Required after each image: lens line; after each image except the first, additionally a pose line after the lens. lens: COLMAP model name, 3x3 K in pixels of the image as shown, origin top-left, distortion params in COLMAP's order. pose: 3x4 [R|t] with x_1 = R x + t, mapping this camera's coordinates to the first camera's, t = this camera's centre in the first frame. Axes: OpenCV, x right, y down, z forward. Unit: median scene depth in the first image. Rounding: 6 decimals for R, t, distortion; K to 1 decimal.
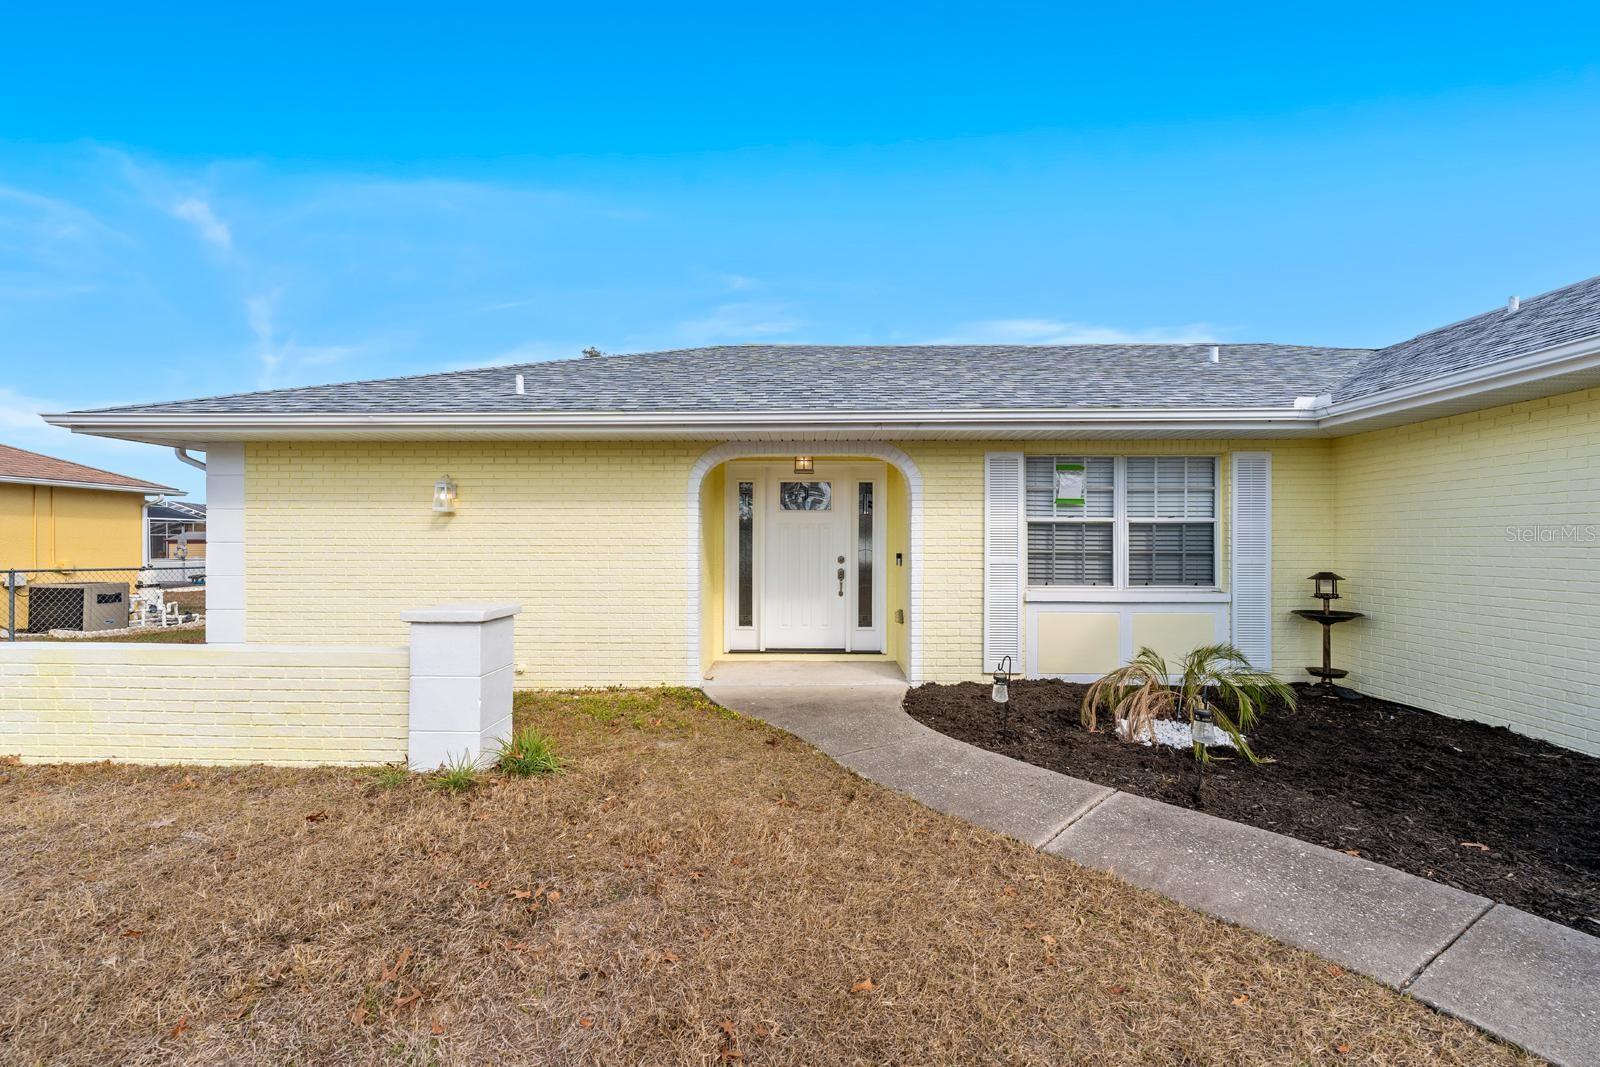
lens RADIAL K [[646.7, 0, 800.0], [0, 646.7, 533.5], [0, 0, 1]] dist [0.000997, 0.000110]
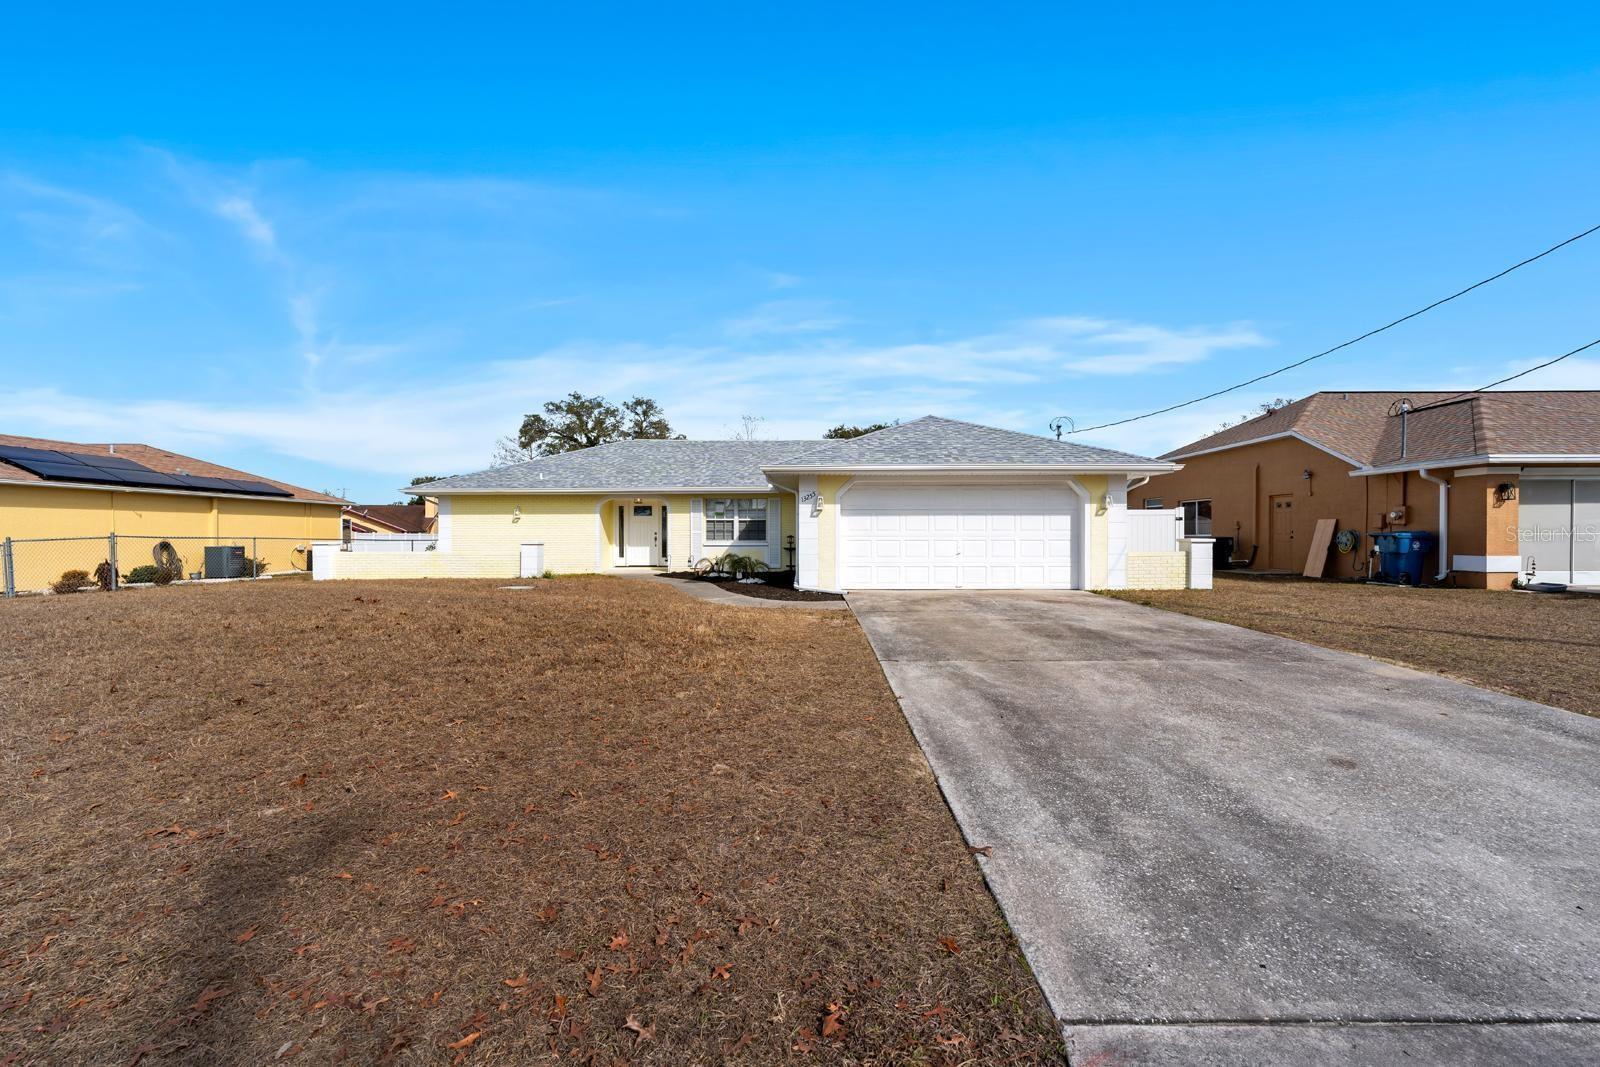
lens RADIAL K [[677.2, 0, 861.7], [0, 677.2, 528.9], [0, 0, 1]] dist [-0.001378, -0.000309]
pose [[0.999973, -0.005308, 0.005121, 1.074744], [0.005294, 0.999982, 0.002874, 0.018094], [-0.005136, -0.002847, 0.999983, -2.229592]]
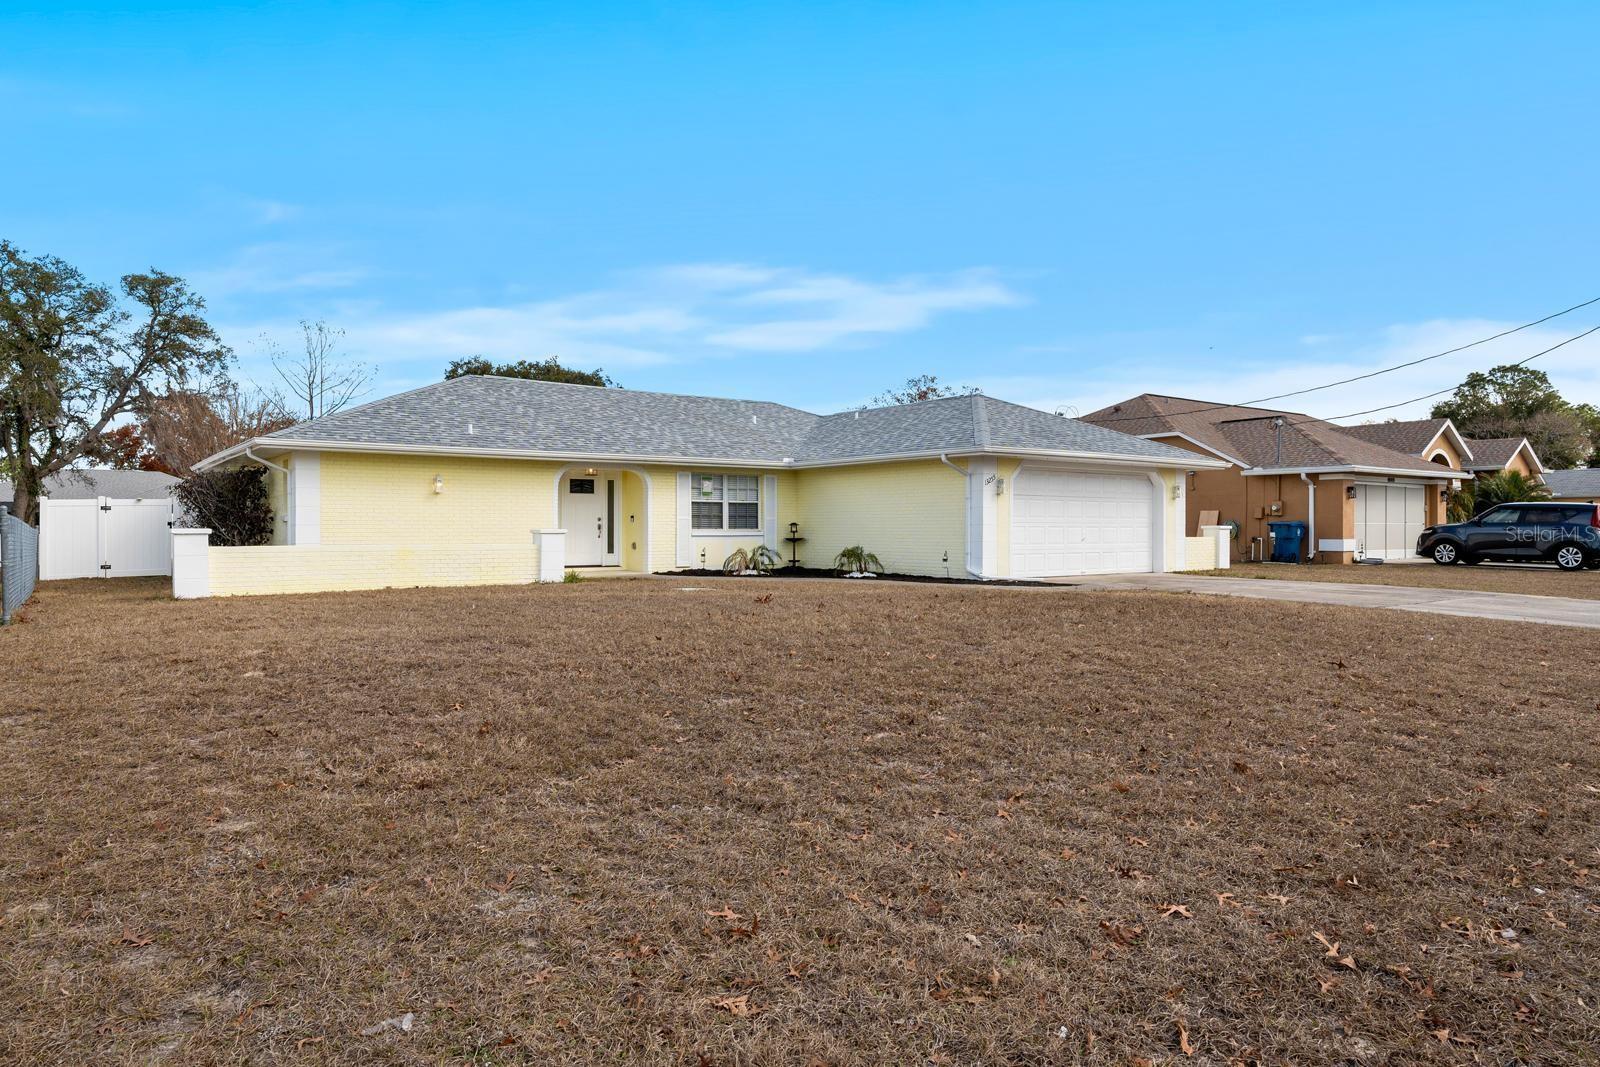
lens RADIAL K [[978.0, 0, 800.0], [0, 978.0, 533.5], [0, 0, 1]] dist [0.004141, 0.000607]
pose [[0.792063, -0.006075, 0.610409, -1.461699], [-0.003647, 0.999886, 0.014683, 0.042811], [-0.610429, -0.013856, 0.791950, -1.986329]]
